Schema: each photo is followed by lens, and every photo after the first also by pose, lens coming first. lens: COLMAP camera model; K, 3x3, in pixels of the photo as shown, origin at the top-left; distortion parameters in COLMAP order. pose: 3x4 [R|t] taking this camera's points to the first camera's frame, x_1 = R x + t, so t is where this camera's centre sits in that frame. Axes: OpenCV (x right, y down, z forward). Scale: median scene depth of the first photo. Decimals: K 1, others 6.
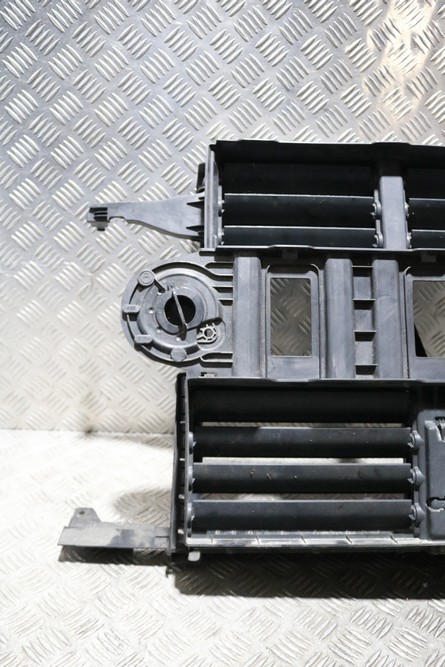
lens RADIAL K [[602.1, 0, 222.5], [0, 602.1, 333.5], [0, 0, 1]] dist [-0.143790, 0.111917]
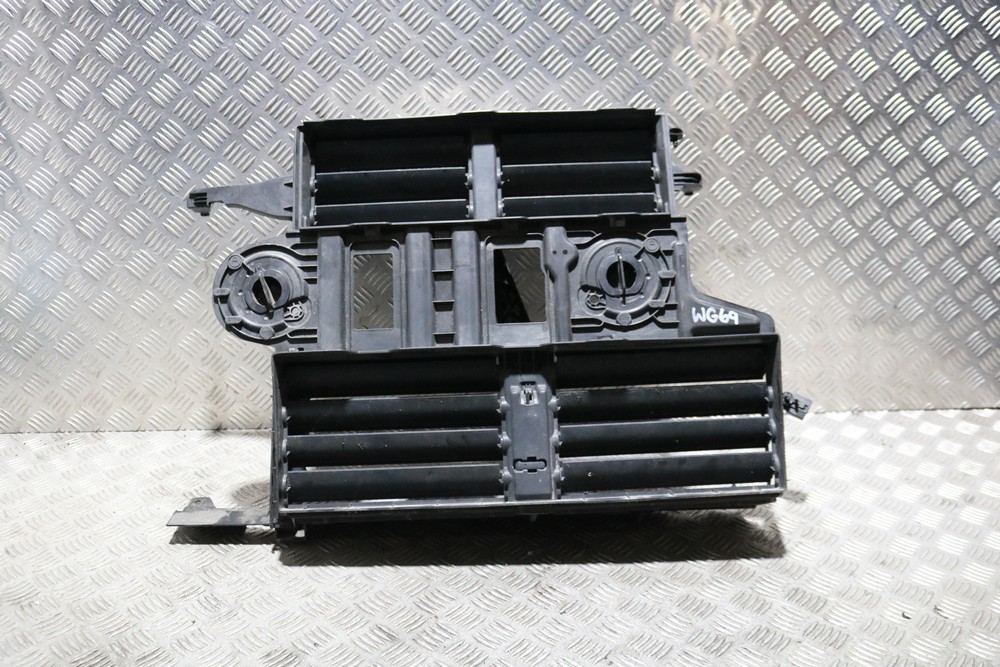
lens RADIAL K [[902.7, 0, 500.0], [0, 902.7, 333.5], [0, 0, 1]] dist [-0.143790, 0.111917]
pose [[0.998627, -0.051755, -0.008050, 0.325691], [0.051767, 0.998658, 0.001348, 0.051709], [0.007970, -0.001763, 0.999967, -0.527915]]
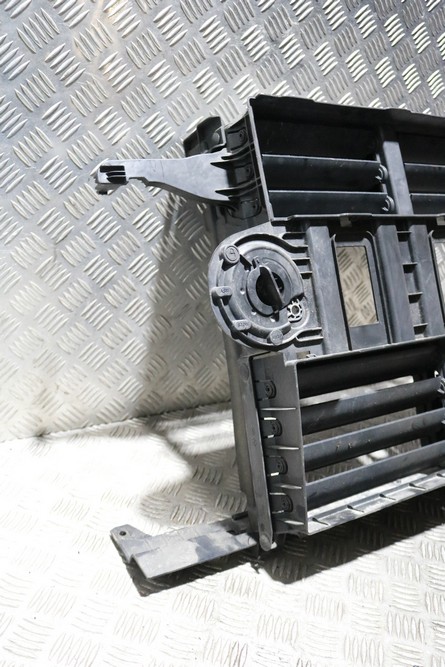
lens RADIAL K [[602.1, 0, 222.5], [0, 602.1, 333.5], [0, 0, 1]] dist [-0.143790, 0.111917]
pose [[0.864468, -0.120954, 0.487919, -0.548054], [0.070890, 0.990254, 0.119882, -0.080030], [-0.497664, -0.069045, 0.864617, 0.238042]]
